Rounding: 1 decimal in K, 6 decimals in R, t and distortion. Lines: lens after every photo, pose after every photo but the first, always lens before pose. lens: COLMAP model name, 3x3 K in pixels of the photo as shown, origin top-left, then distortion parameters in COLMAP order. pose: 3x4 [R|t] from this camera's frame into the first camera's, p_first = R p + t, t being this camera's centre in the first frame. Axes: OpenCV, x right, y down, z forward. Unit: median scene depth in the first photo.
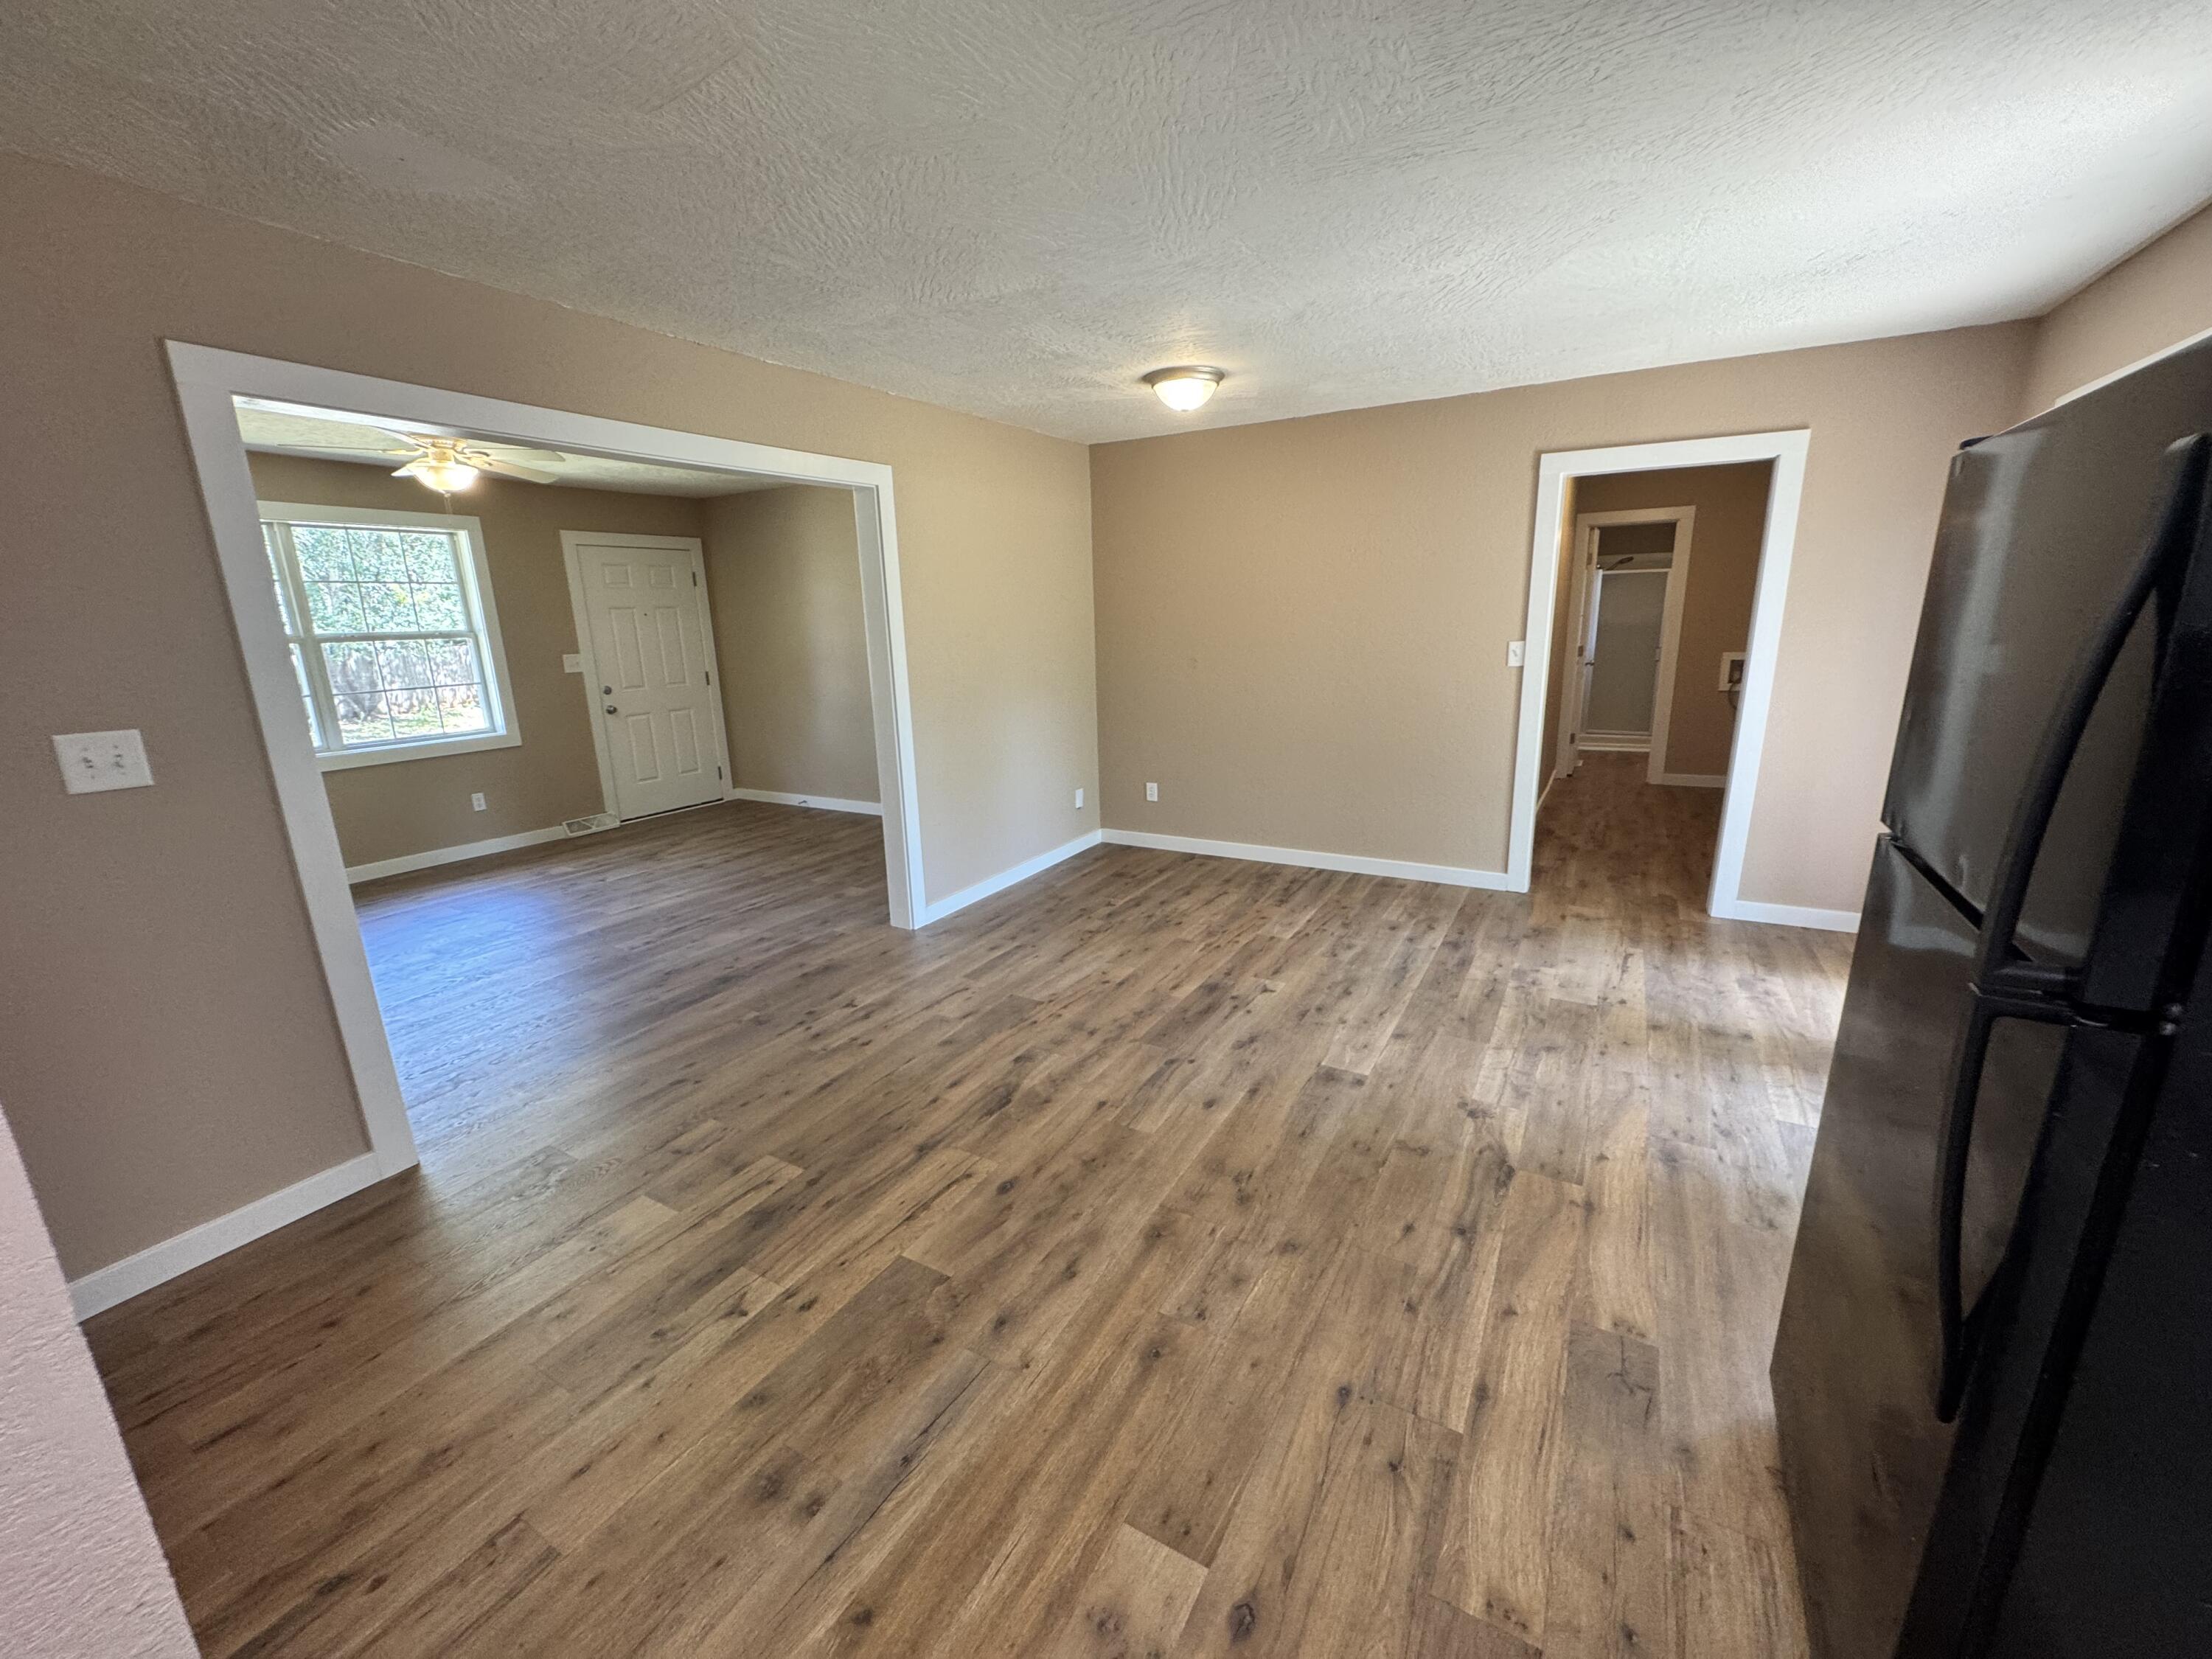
lens RADIAL K [[884.0, 0, 1103.9], [0, 884.0, 826.9], [0, 0, 1]] dist [0.001385, -0.000405]
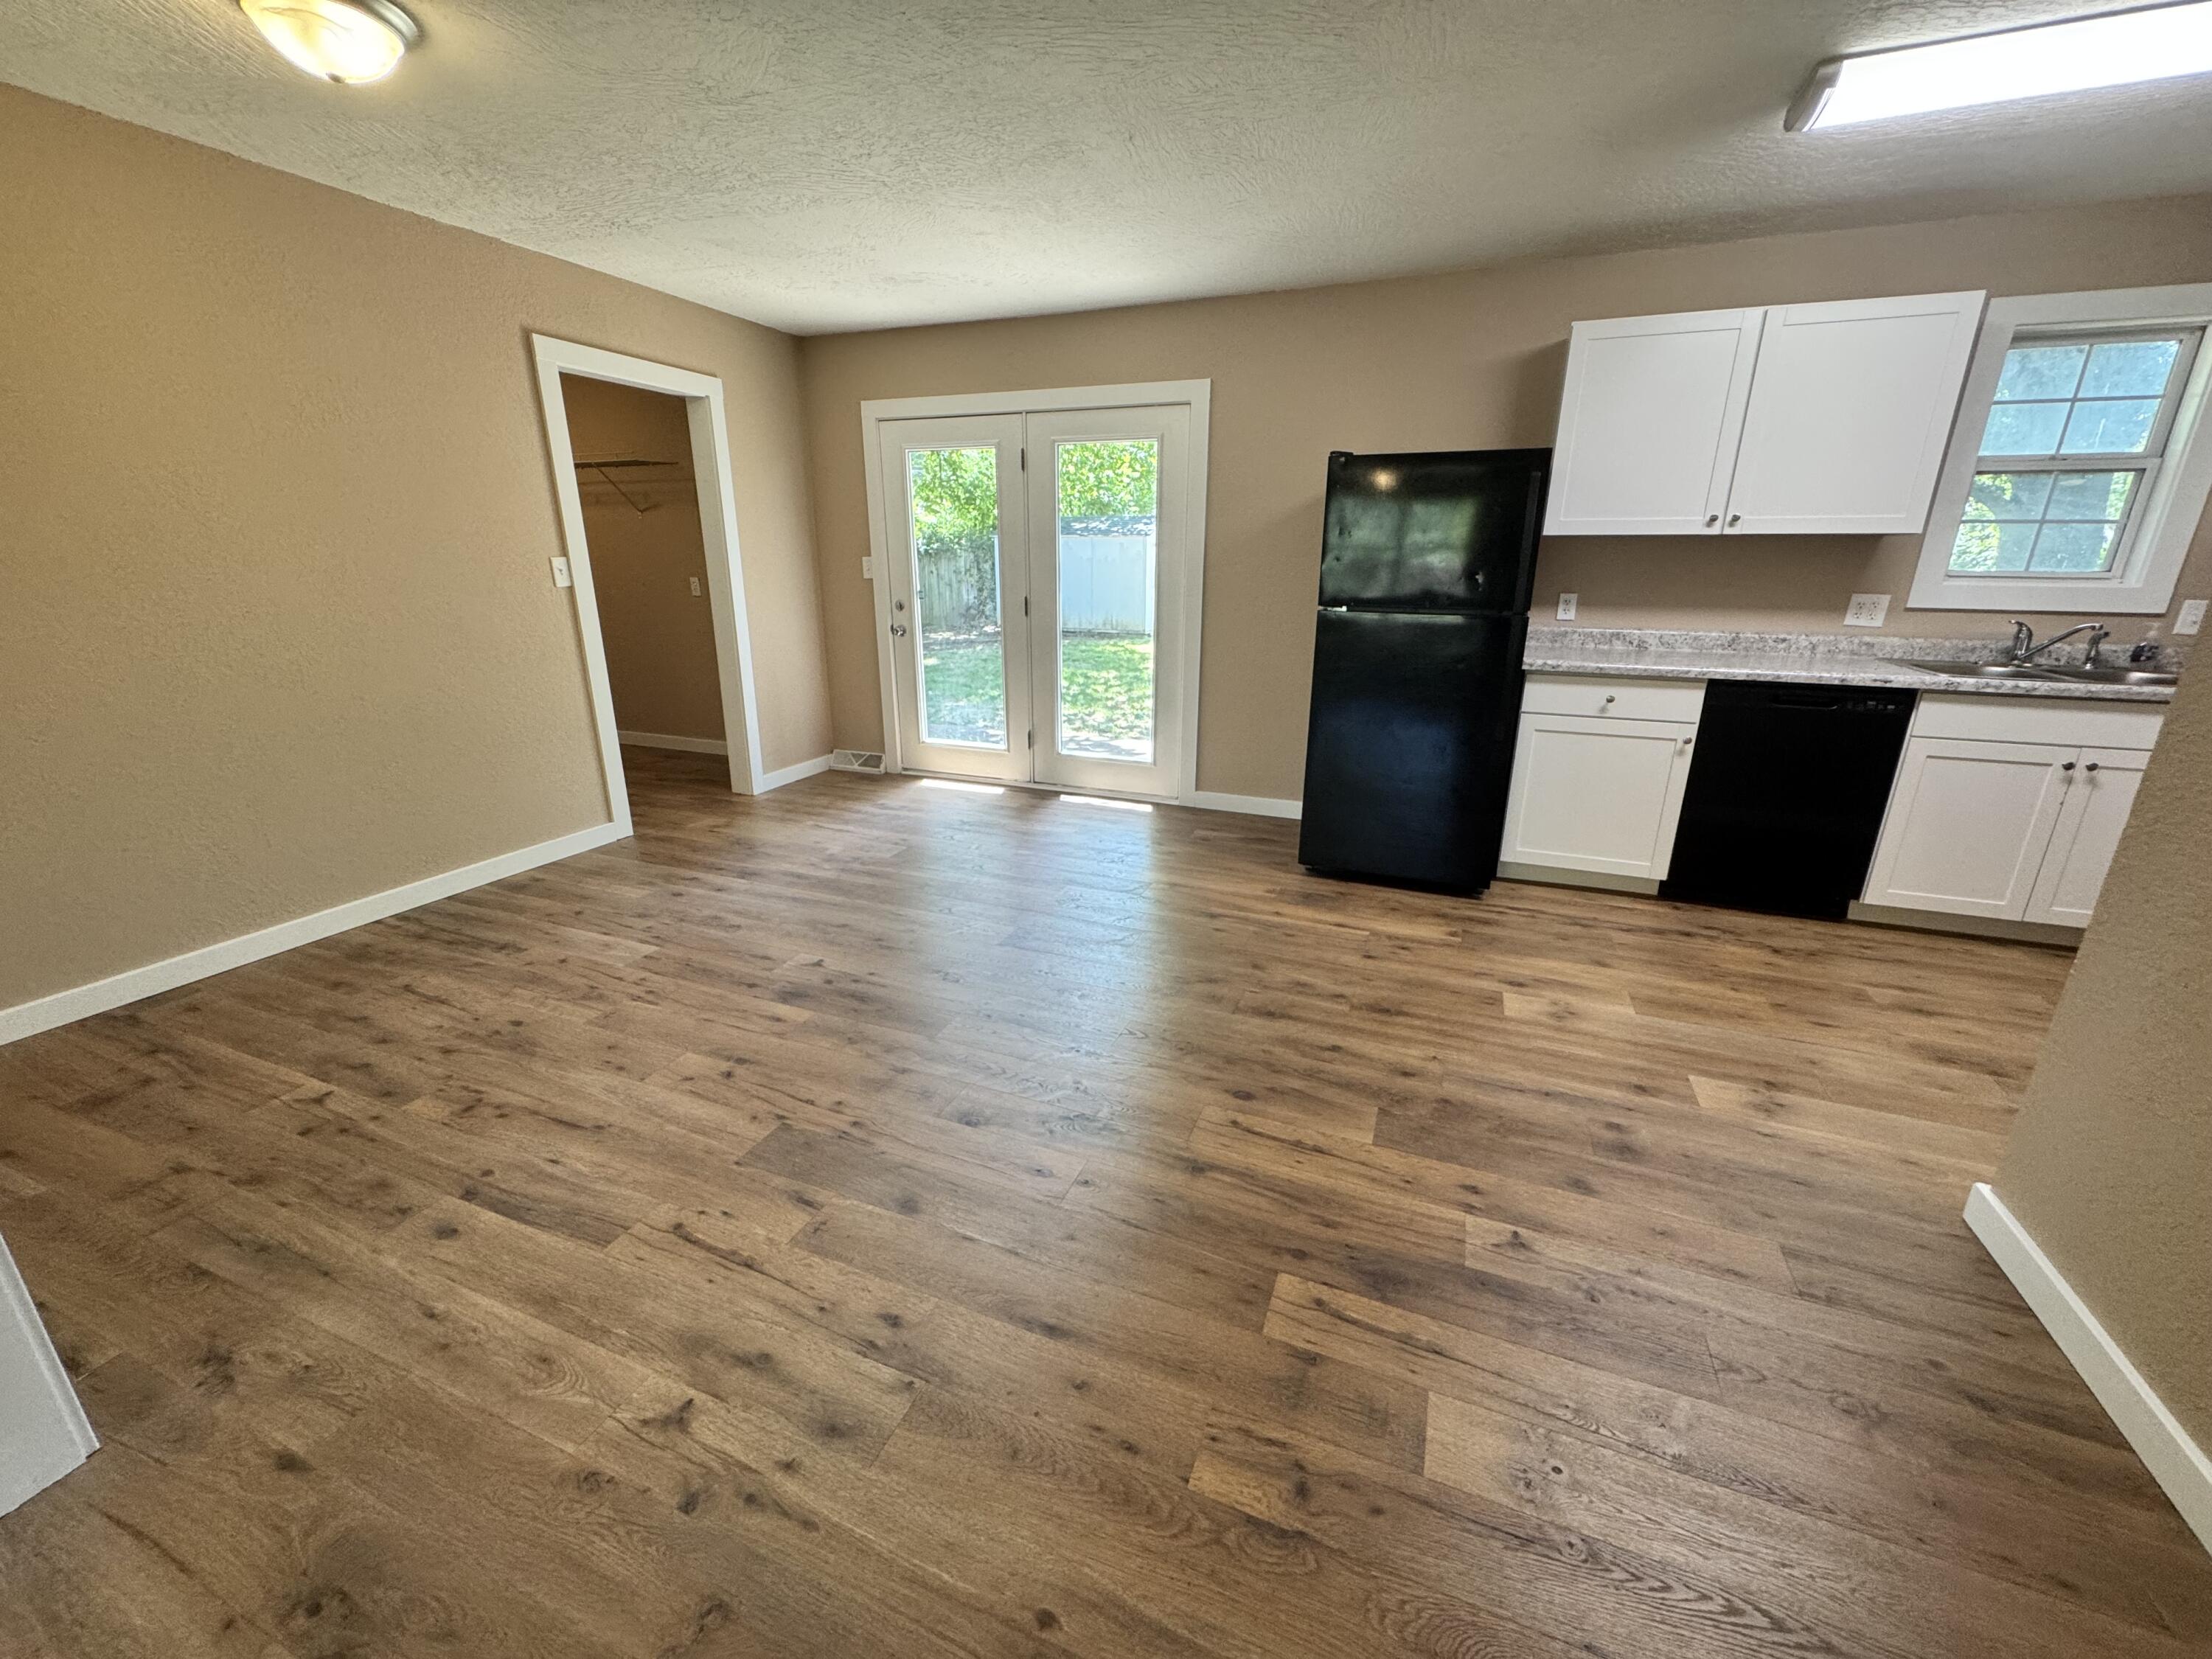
lens RADIAL K [[884.0, 0, 1103.9], [0, 884.0, 826.9], [0, 0, 1]] dist [0.001385, -0.000405]
pose [[-0.141232, -0.269587, 0.952563, -0.949081], [0.233250, 0.926057, 0.296668, -0.185711], [-0.962106, 0.264085, -0.067907, 1.165571]]
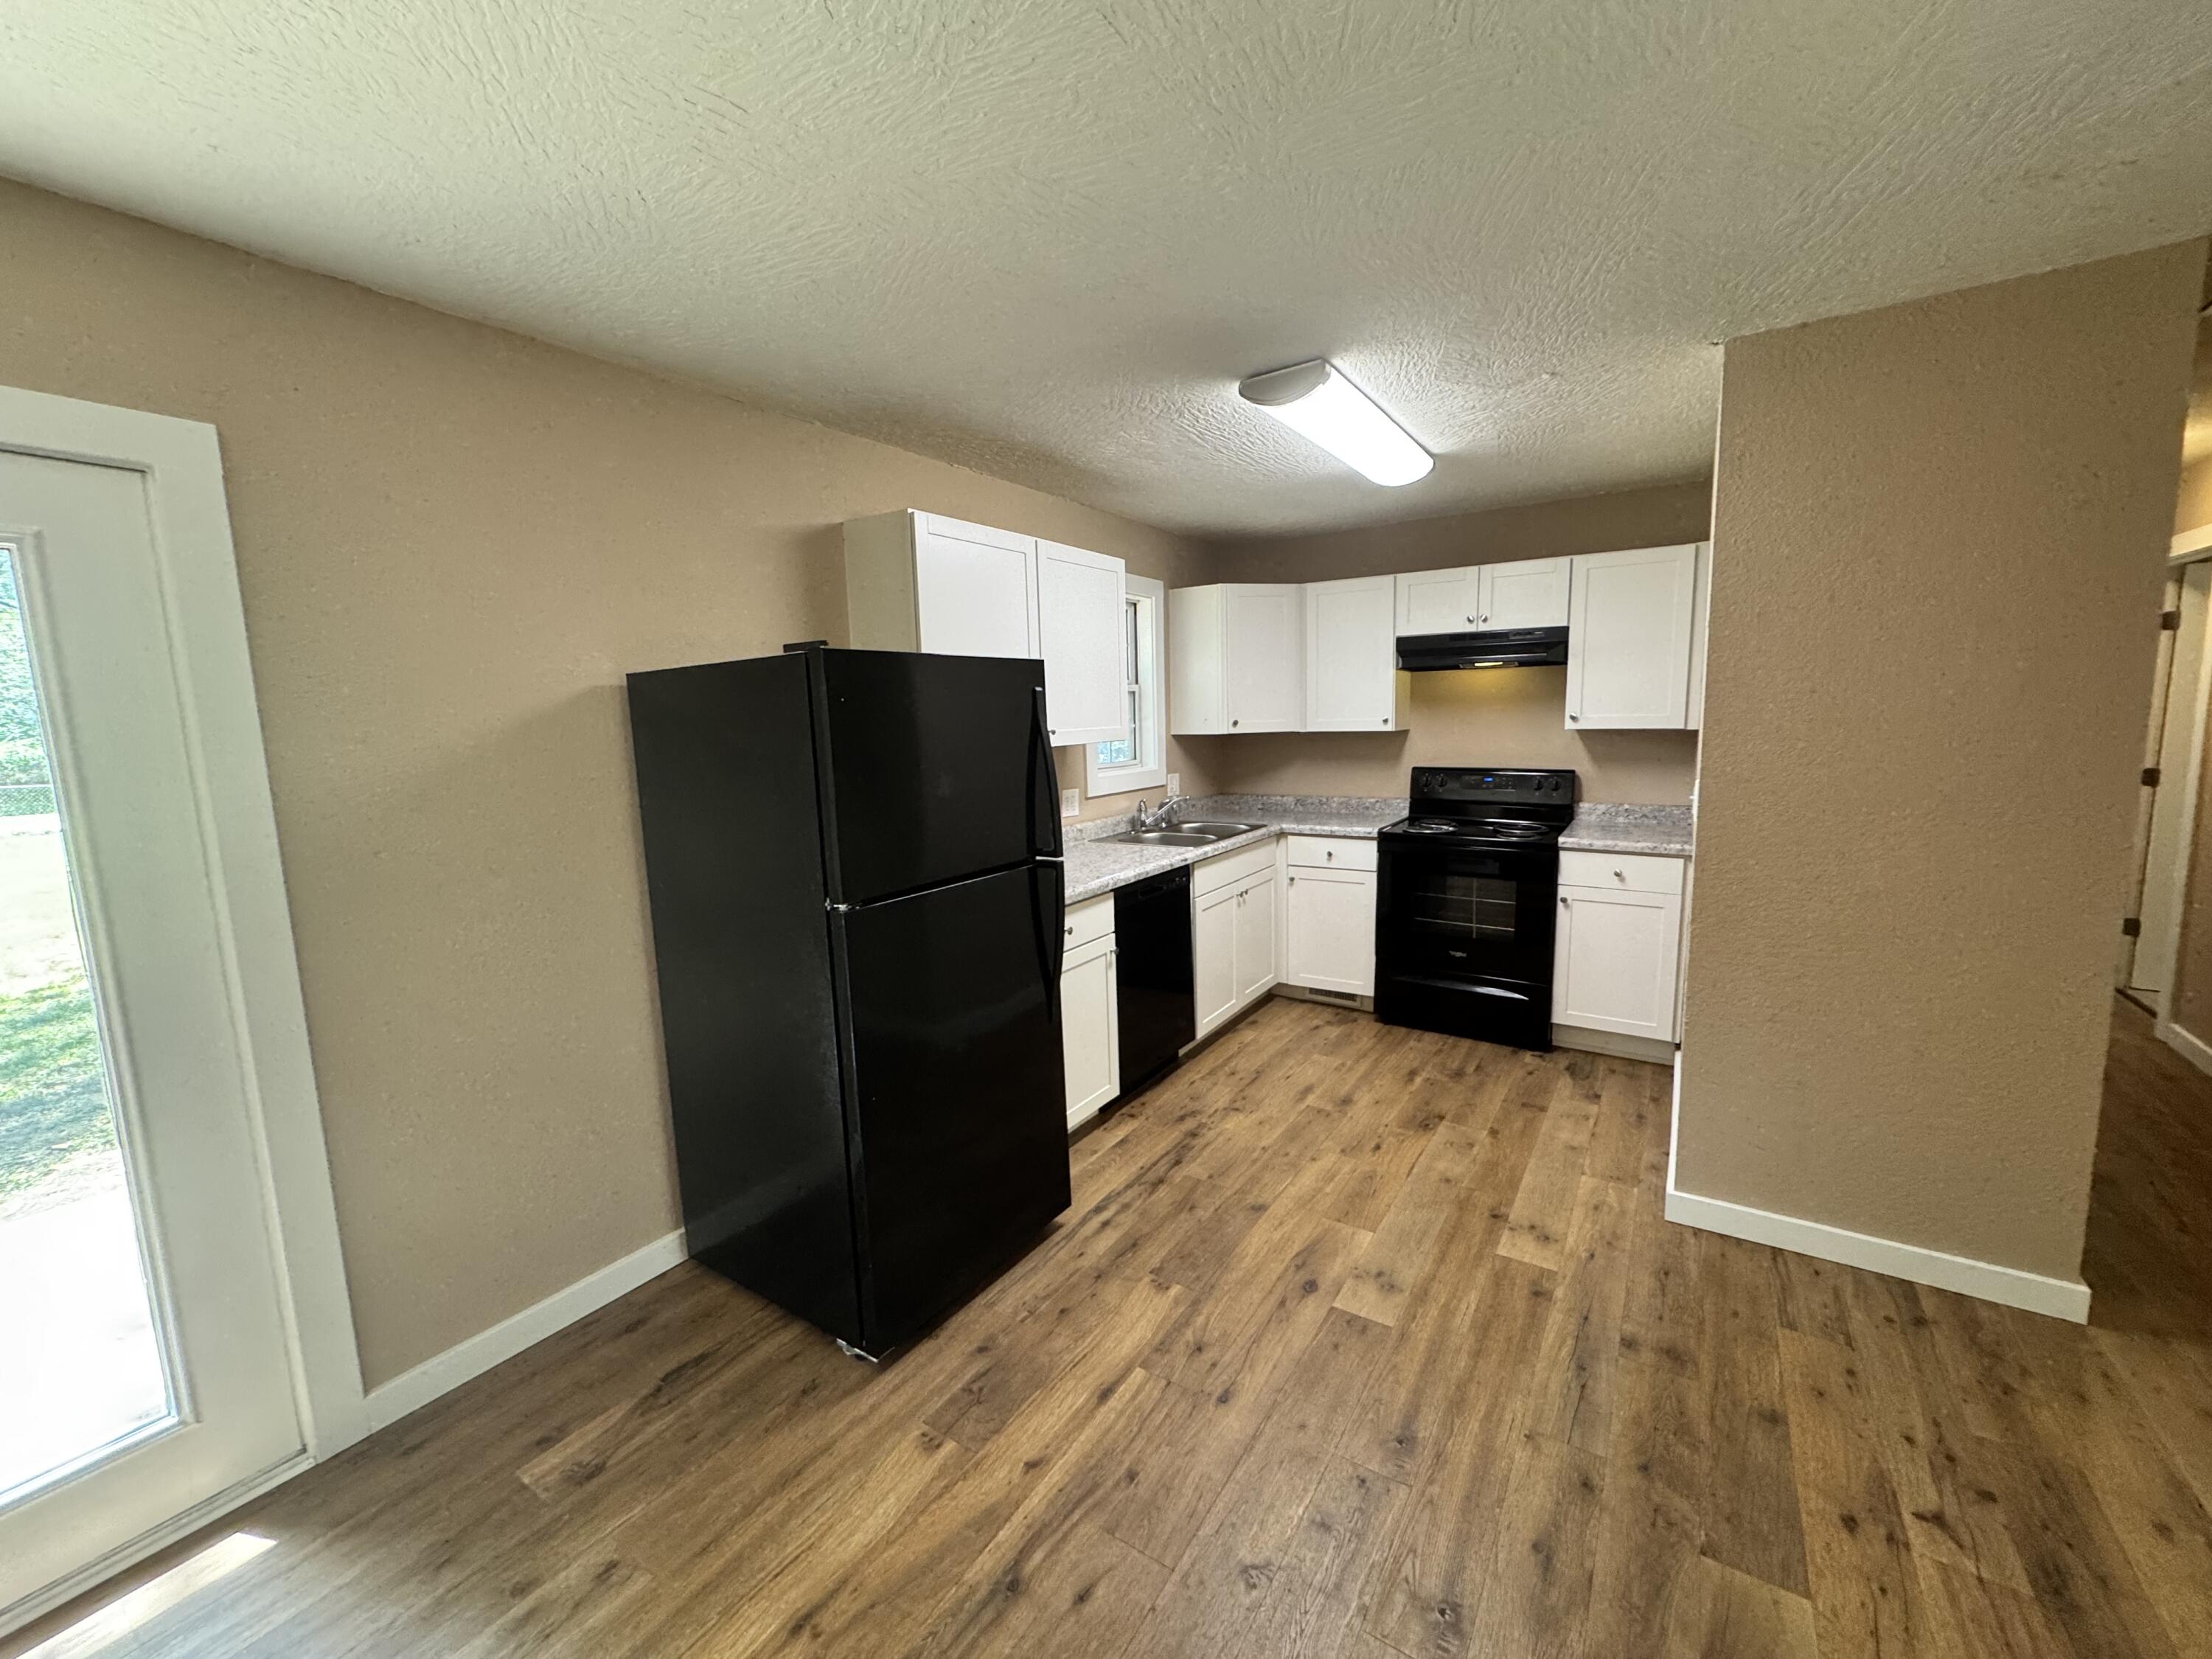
lens RADIAL K [[884.0, 0, 1103.9], [0, 884.0, 826.9], [0, 0, 1]] dist [0.001385, -0.000405]
pose [[-0.996698, 0.048481, 0.065138, 0.236122], [0.068662, 0.931437, 0.357365, -0.350382], [-0.043347, 0.360657, -0.931691, 1.349042]]
